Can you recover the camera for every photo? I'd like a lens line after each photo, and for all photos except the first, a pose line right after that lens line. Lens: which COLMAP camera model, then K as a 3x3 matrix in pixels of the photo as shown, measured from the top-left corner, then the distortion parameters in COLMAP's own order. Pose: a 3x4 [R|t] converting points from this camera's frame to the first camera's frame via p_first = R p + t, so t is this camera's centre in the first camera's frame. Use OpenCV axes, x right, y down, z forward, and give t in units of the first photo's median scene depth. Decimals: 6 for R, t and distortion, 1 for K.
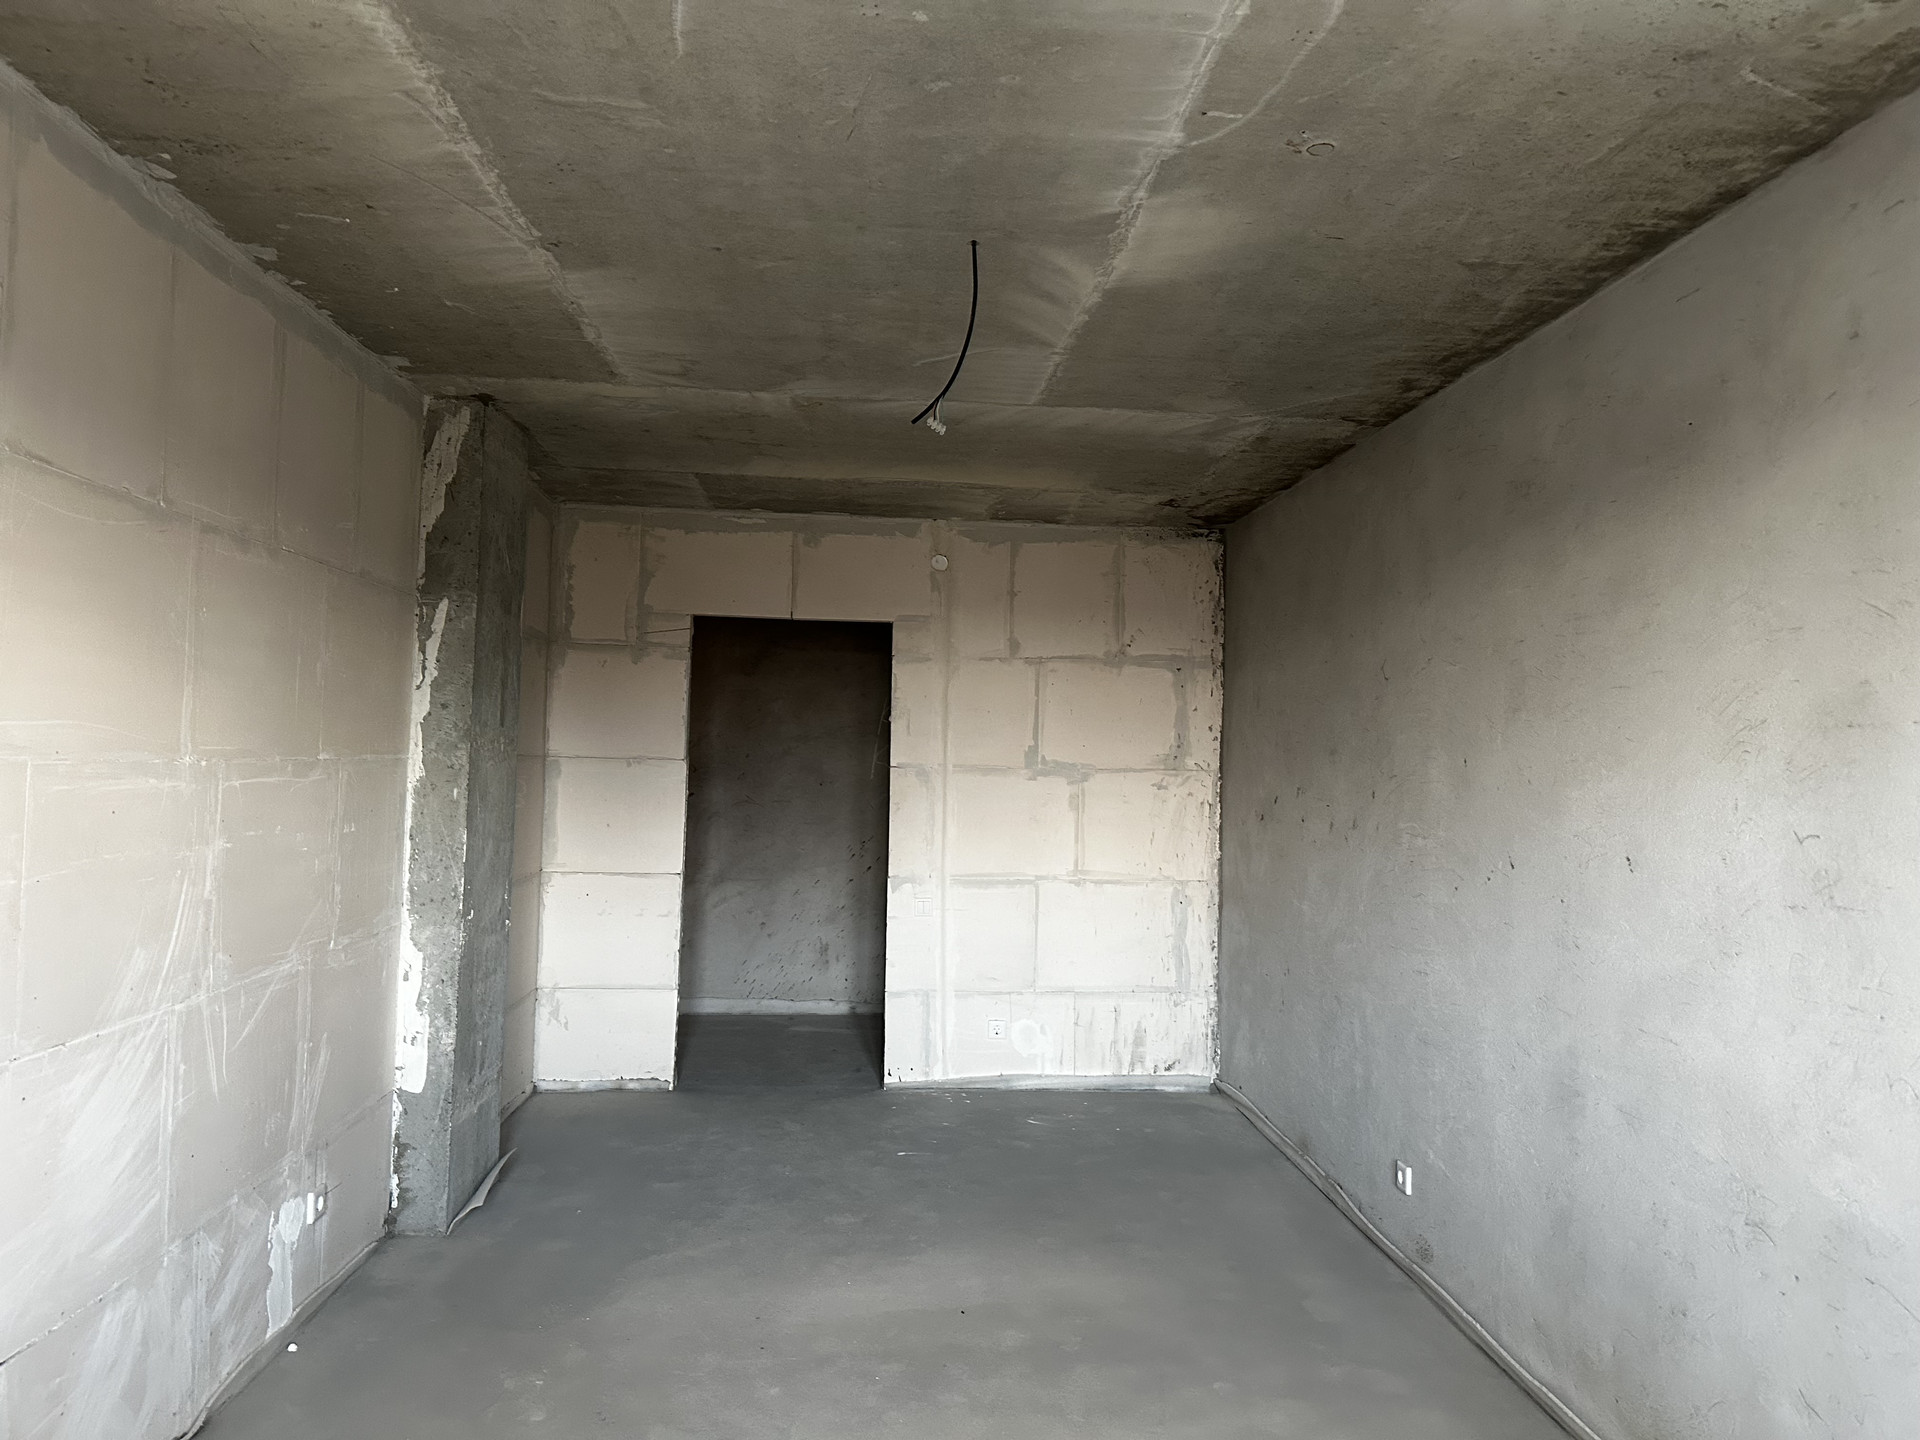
lens RADIAL K [[1341.8, 0, 960.0], [0, 1341.8, 717.6], [0, 0, 1]] dist [0.002822, -0.039184]
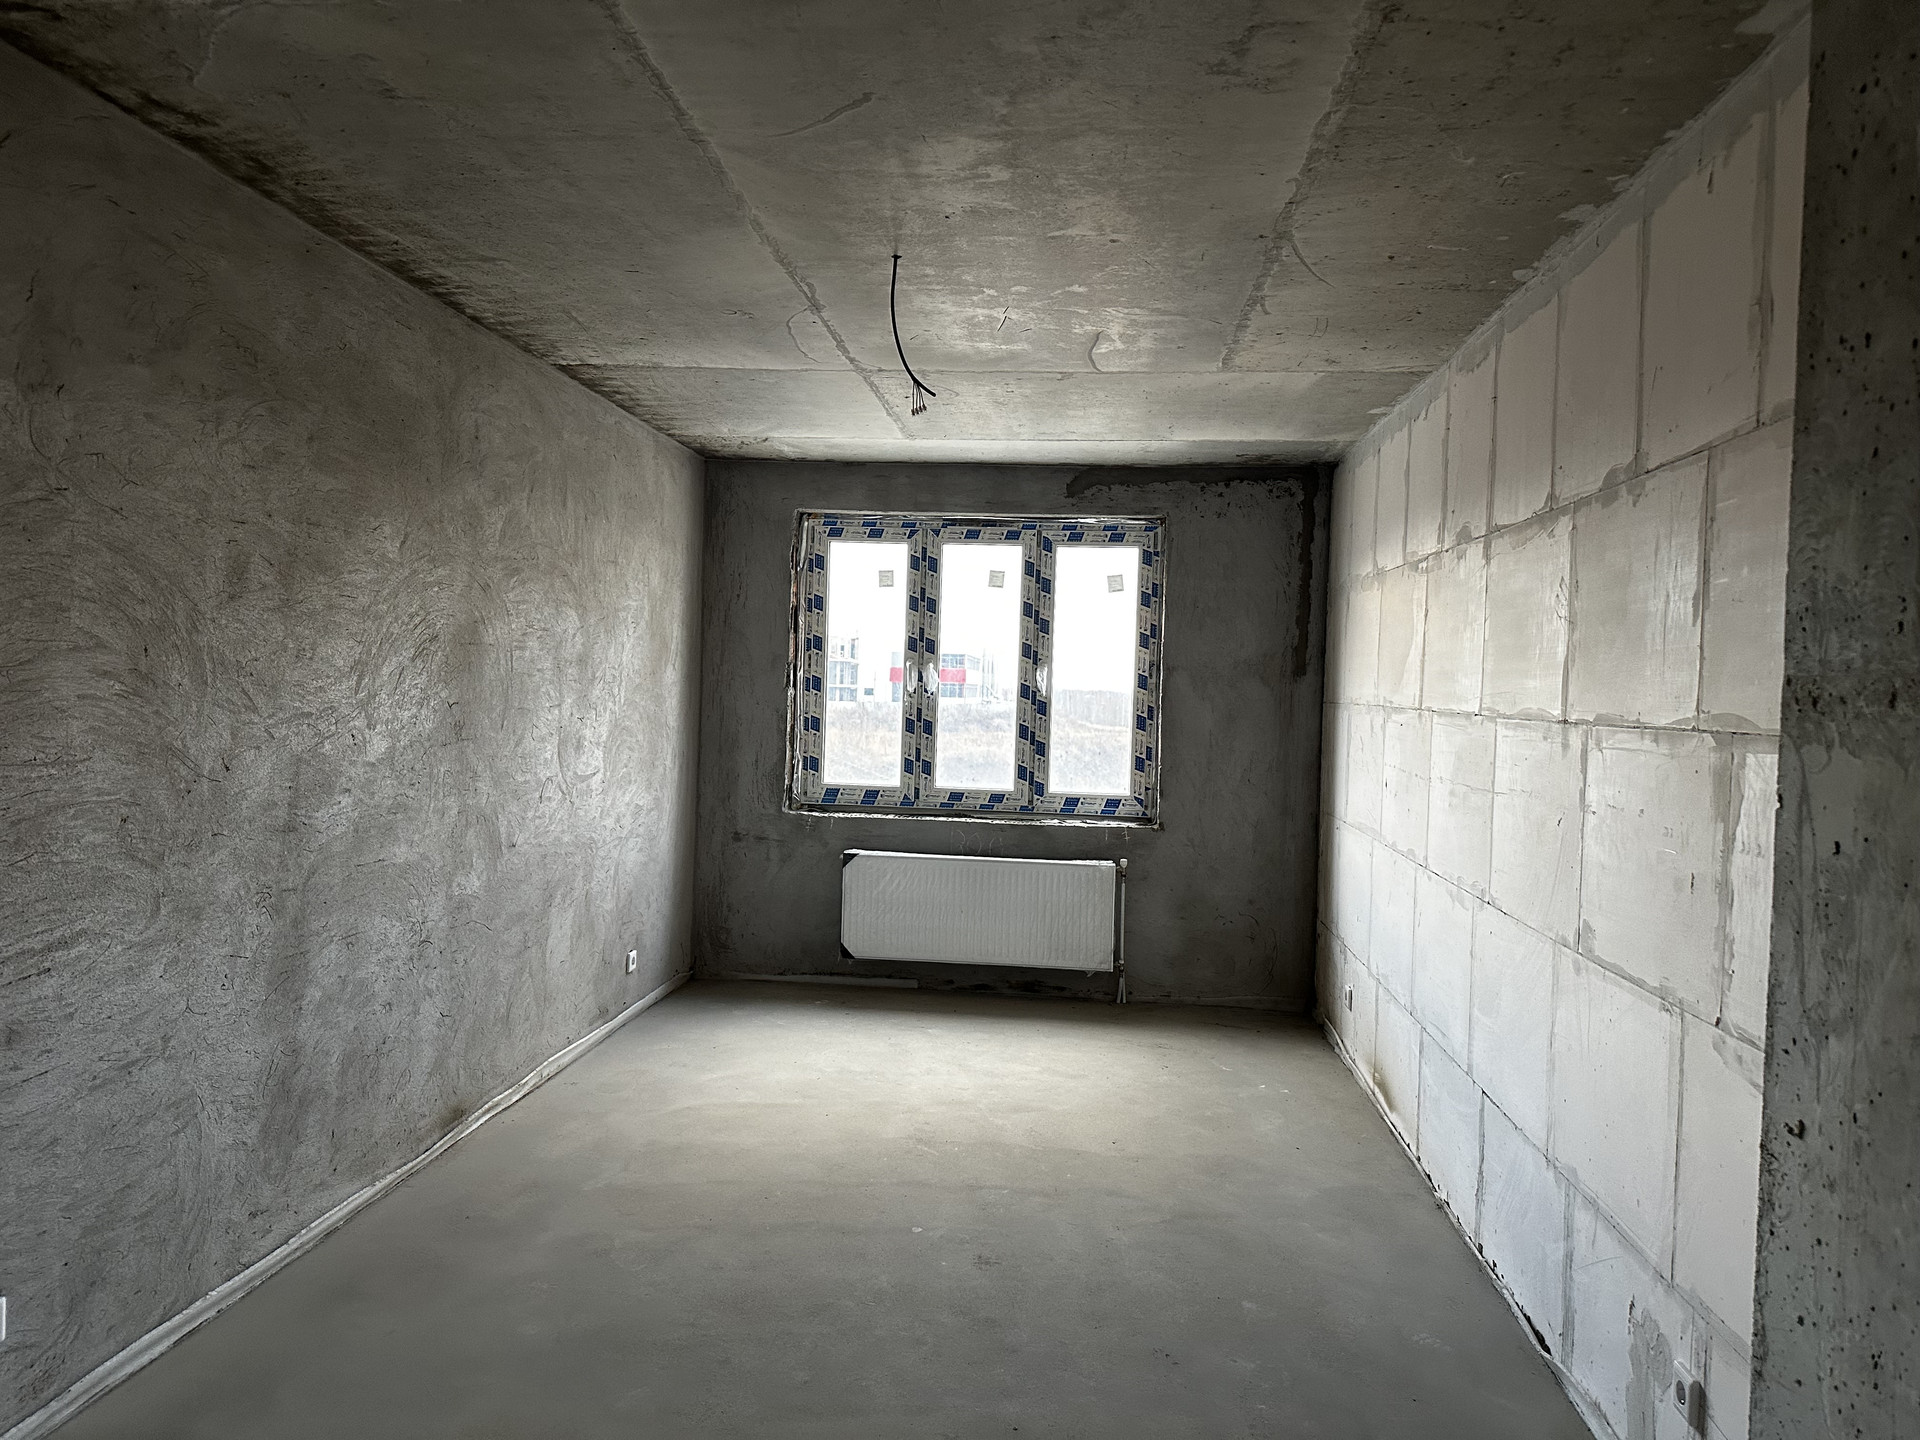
lens RADIAL K [[1341.8, 0, 960.3], [0, 1341.8, 720.7], [0, 0, 1]] dist [0.002822, -0.039184]
pose [[-0.983530, -0.059434, 0.170695, -0.245664], [-0.061534, 0.998080, -0.007033, 0.059165], [-0.169949, -0.017420, -0.985299, 1.924439]]
